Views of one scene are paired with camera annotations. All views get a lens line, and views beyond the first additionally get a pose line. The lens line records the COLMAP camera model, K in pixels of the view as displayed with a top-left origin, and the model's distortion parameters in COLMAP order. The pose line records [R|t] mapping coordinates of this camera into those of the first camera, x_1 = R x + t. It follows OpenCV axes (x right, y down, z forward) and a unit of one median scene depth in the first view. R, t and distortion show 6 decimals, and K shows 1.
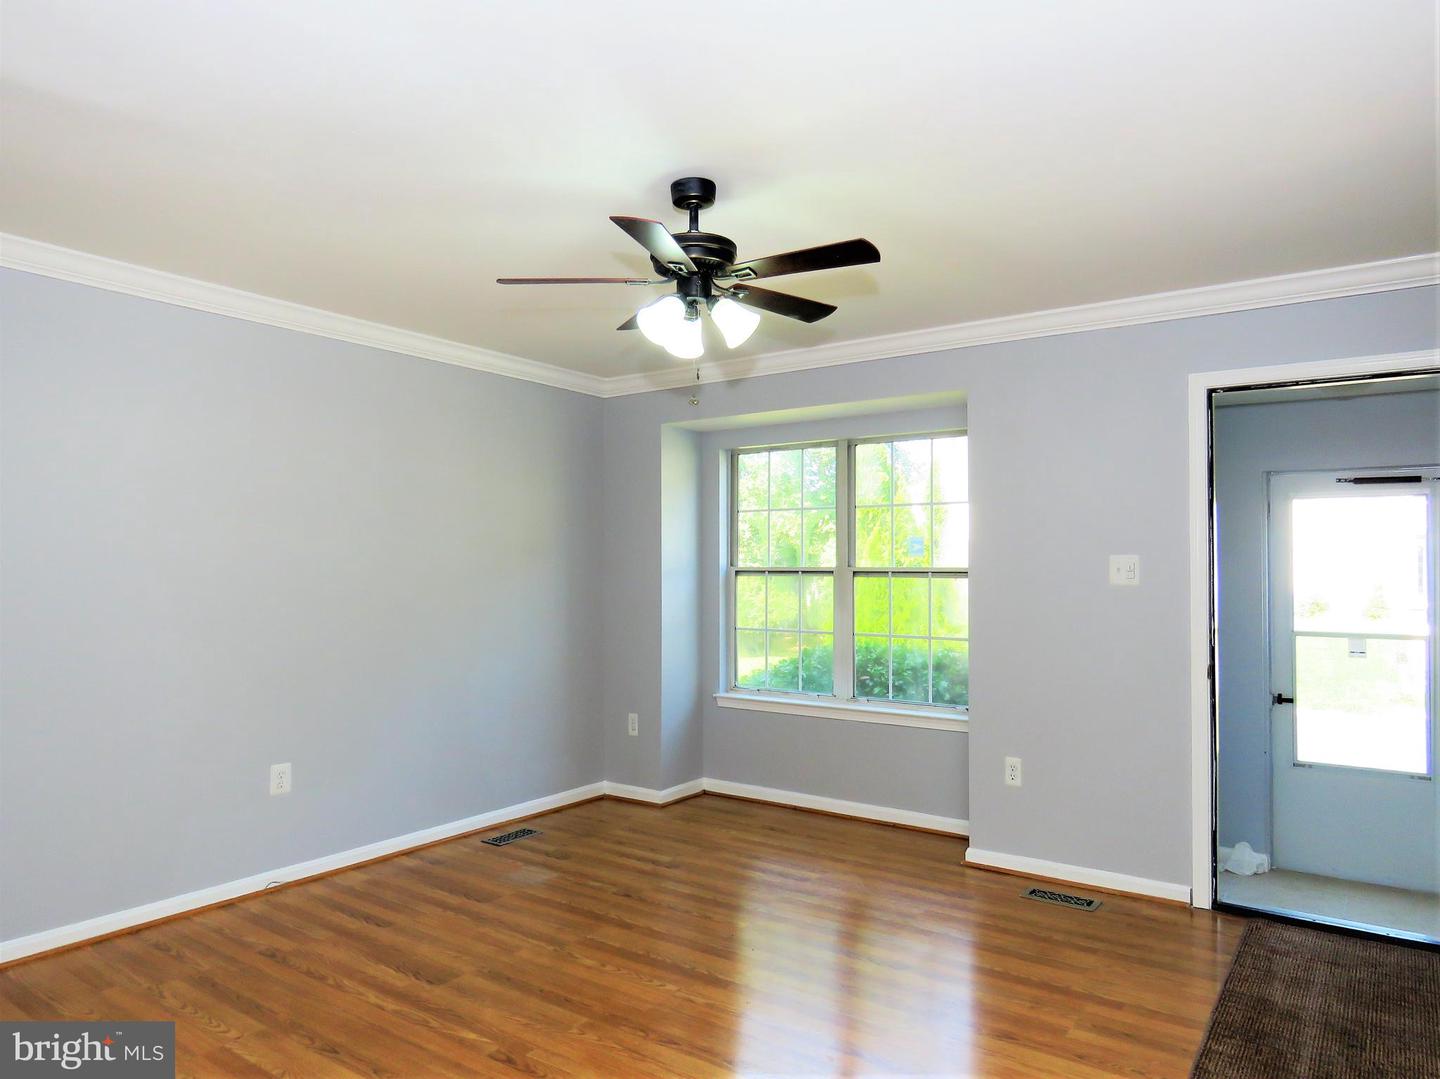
lens RADIAL K [[922.4, 0, 724.3], [0, 922.4, 543.0], [0, 0, 1]] dist [0.001129, -0.000402]
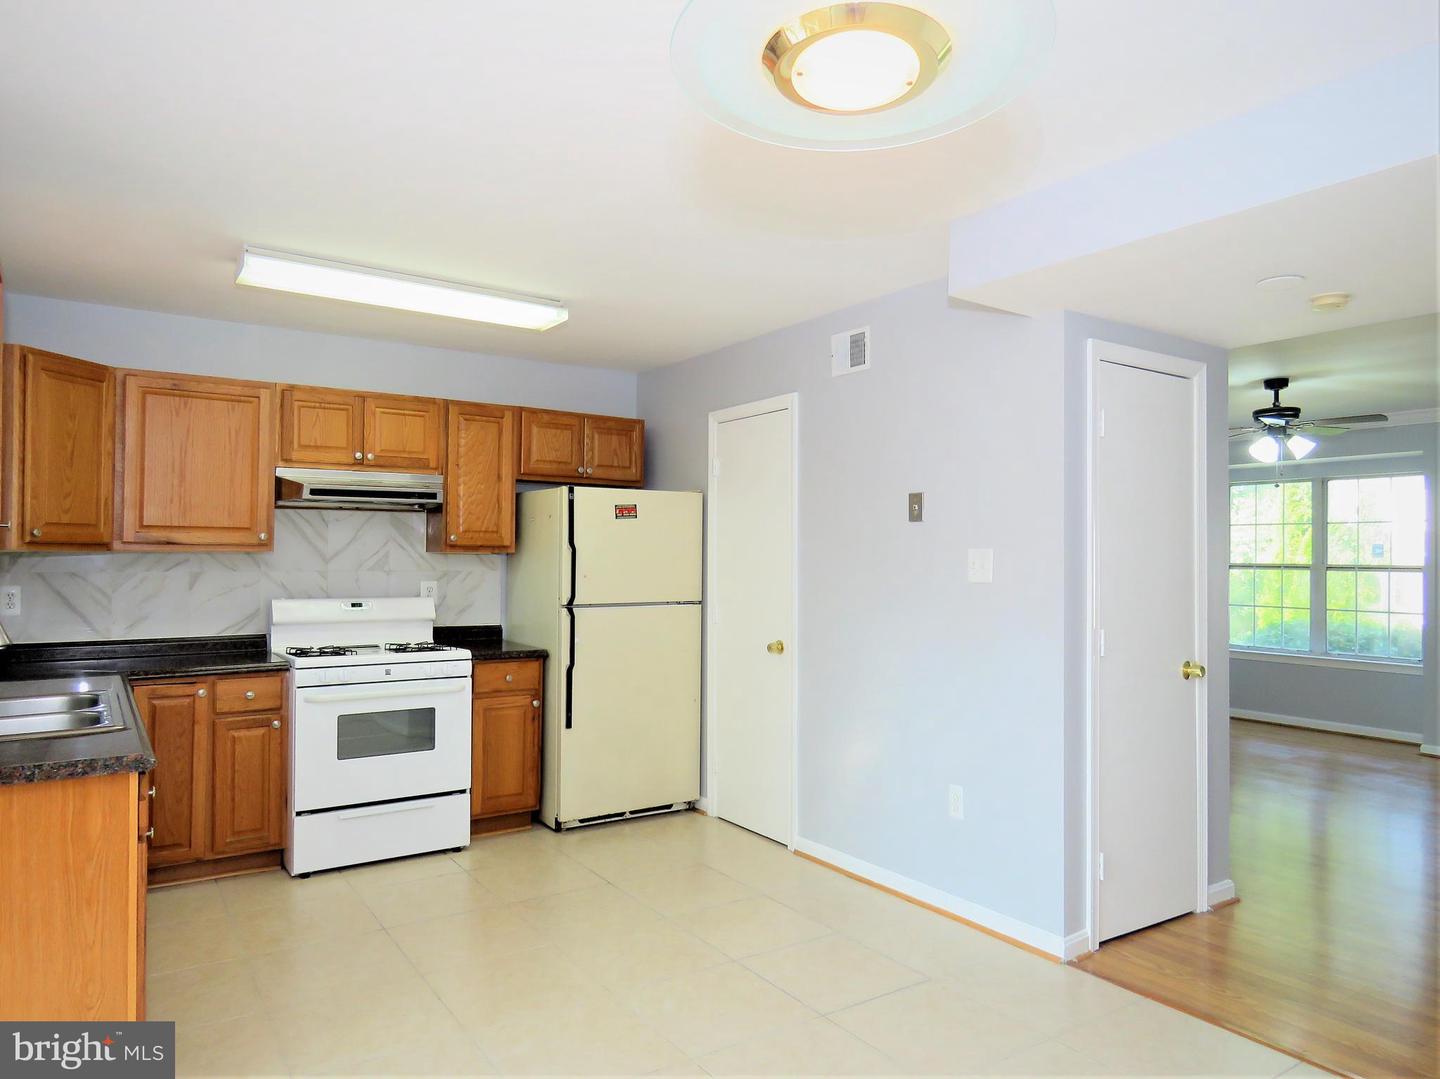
lens RADIAL K [[922.4, 0, 724.3], [0, 922.4, 543.0], [0, 0, 1]] dist [0.001129, -0.000402]
pose [[0.938101, 0.002158, -0.346356, -0.251675], [0.002398, 0.999916, 0.012726, -0.028453], [0.346354, -0.012769, 0.938017, -0.716973]]
